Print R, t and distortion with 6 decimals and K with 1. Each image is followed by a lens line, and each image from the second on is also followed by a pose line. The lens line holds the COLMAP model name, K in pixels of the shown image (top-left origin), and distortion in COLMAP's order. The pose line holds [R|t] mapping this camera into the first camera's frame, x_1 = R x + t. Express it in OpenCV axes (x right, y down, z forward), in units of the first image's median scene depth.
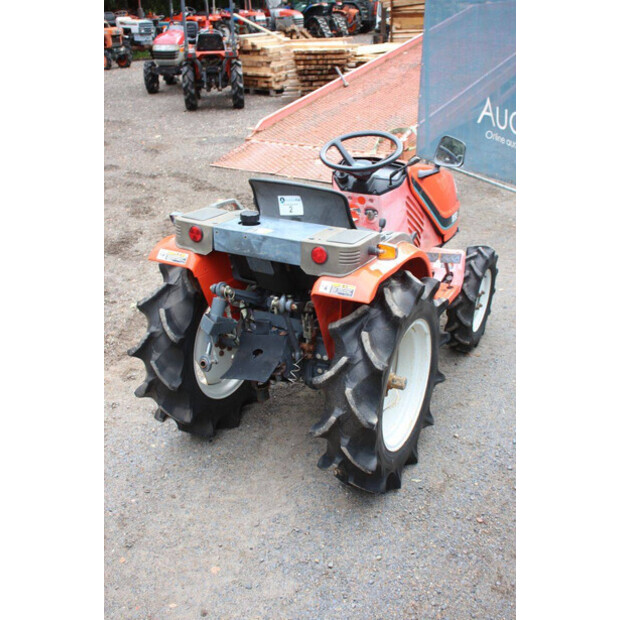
lens RADIAL K [[679.3, 0, 308.8], [0, 679.3, 321.2], [0, 0, 1]] dist [-0.048462, 0.019655]
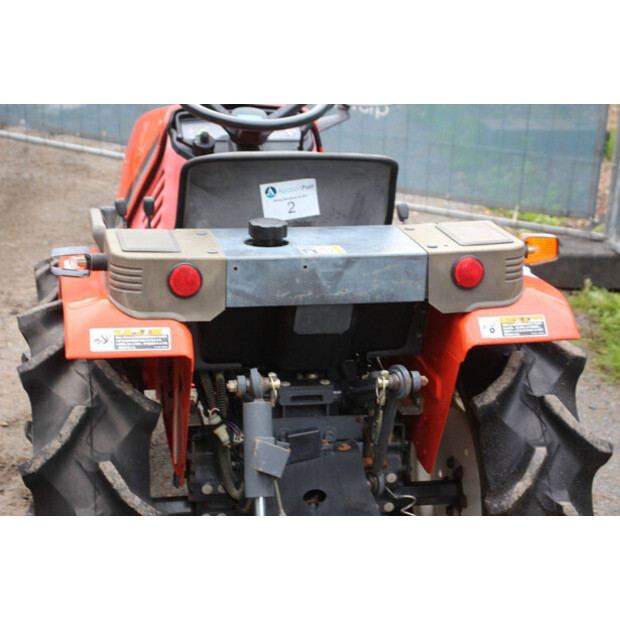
lens RADIAL K [[1346.0, 0, 309.3], [0, 1346.0, 324.2], [0, 0, 1]] dist [0.348508, 0.105603]
pose [[0.775006, -0.183227, 0.604808, -0.656560], [0.234997, 0.971973, -0.006668, -0.071284], [-0.586636, 0.147296, 0.796343, 0.202679]]
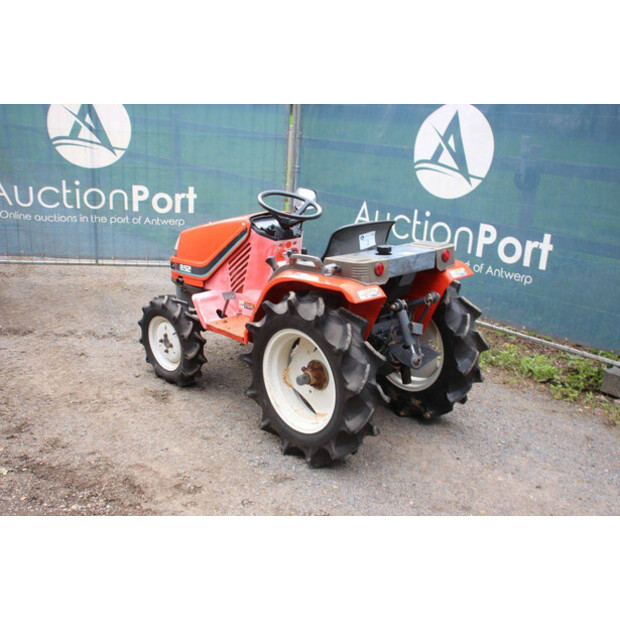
lens RADIAL K [[718.8, 0, 324.6], [0, 718.8, 295.5], [0, 0, 1]] dist [-0.019407, 0.003442]
pose [[0.302308, -0.232020, 0.924541, -1.404825], [0.373525, 0.921189, 0.109043, -0.260348], [-0.876977, 0.312375, 0.365148, 0.603455]]
